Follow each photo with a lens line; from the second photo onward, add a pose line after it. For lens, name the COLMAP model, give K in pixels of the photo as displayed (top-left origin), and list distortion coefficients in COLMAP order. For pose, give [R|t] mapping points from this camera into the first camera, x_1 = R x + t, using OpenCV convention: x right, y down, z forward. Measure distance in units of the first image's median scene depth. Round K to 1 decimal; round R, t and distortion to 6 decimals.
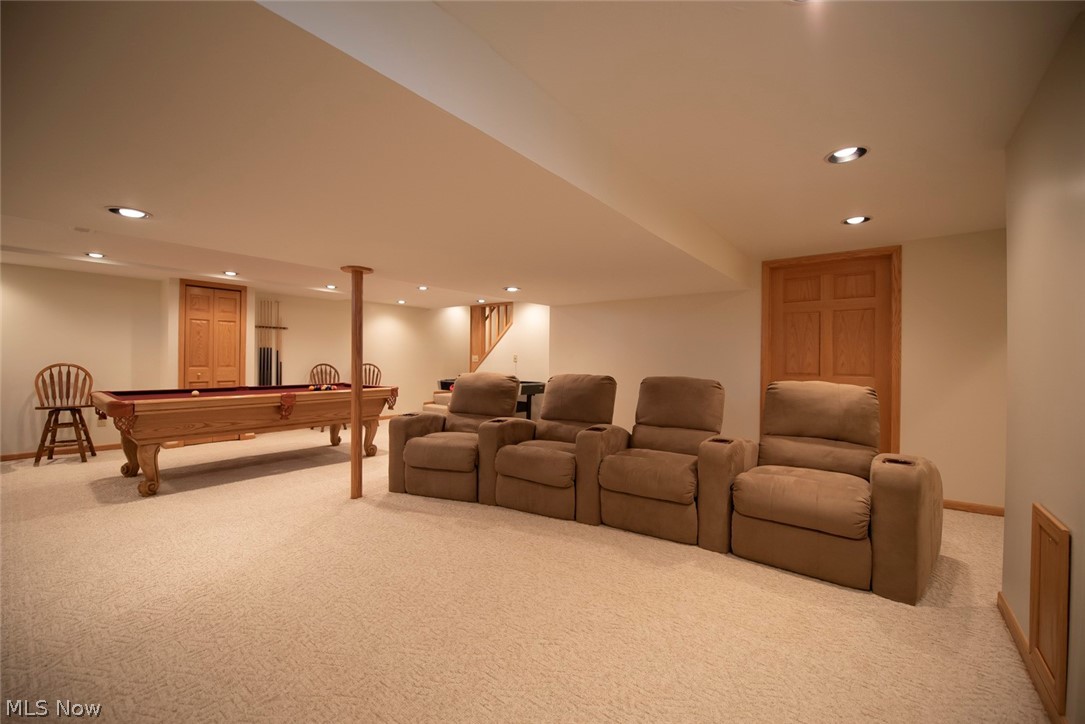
lens RADIAL K [[443.3, 0, 542.5], [0, 443.3, 362.0], [0, 0, 1]] dist [0.000514, 0.000081]
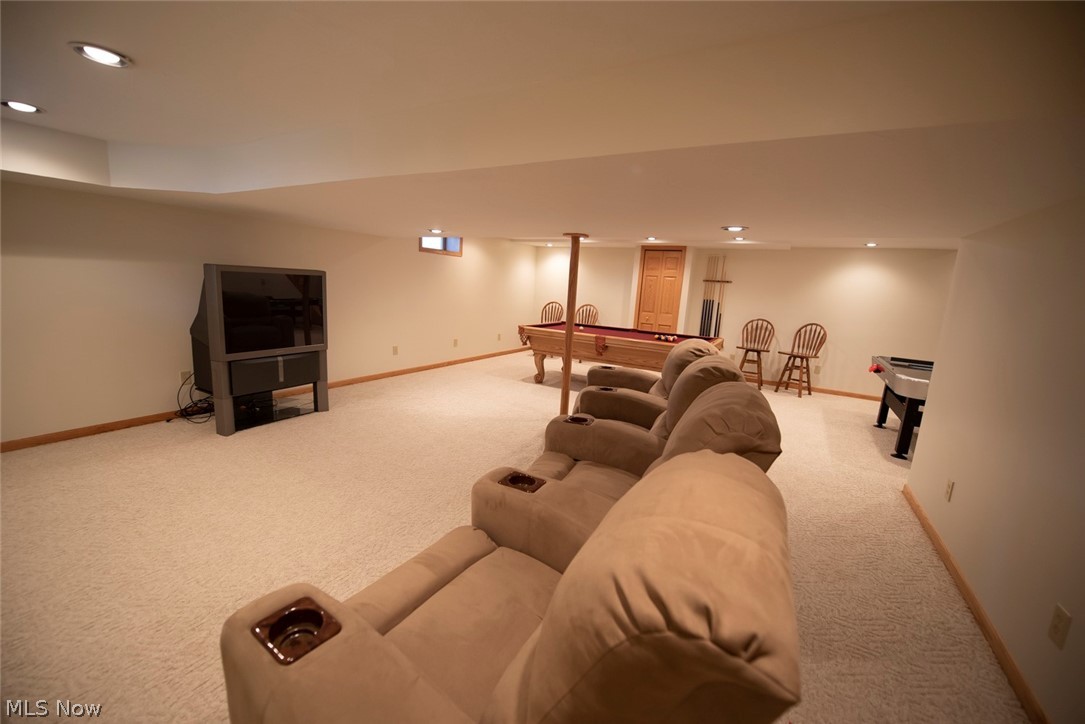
lens RADIAL K [[404.3, 0, 542.5], [0, 404.3, 362.0], [0, 0, 1]] dist [-0.000062, 0.000001]
pose [[0.089448, 0.153882, -0.984032, 0.358458], [-0.075261, 0.986212, 0.147382, 0.003123], [0.993144, 0.060877, 0.099796, 0.485904]]
